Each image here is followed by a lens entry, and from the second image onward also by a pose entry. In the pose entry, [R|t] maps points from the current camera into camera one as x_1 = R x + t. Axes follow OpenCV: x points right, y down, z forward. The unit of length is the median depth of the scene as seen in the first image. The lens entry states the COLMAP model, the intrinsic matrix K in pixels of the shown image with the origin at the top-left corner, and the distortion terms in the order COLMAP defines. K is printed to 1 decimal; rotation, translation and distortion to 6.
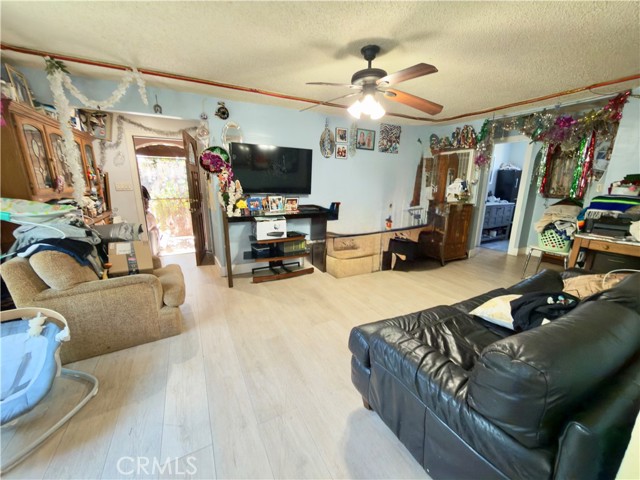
lens RADIAL K [[256.4, 0, 320.0], [0, 256.4, 240.0], [0, 0, 1]] dist [-0.000437, -0.000001]
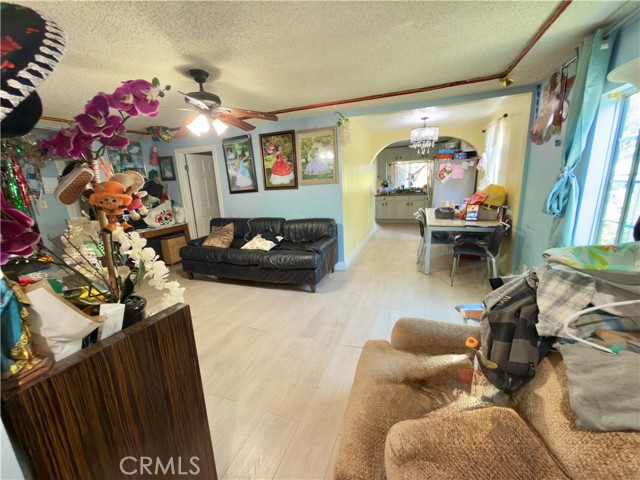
lens RADIAL K [[256.4, 0, 320.0], [0, 256.4, 240.0], [0, 0, 1]] dist [-0.000437, -0.000001]
pose [[-0.665004, -0.142070, 0.733202, -1.028342], [0.211463, 0.905746, 0.367297, -0.391848], [-0.716277, 0.399299, -0.572282, 1.527116]]
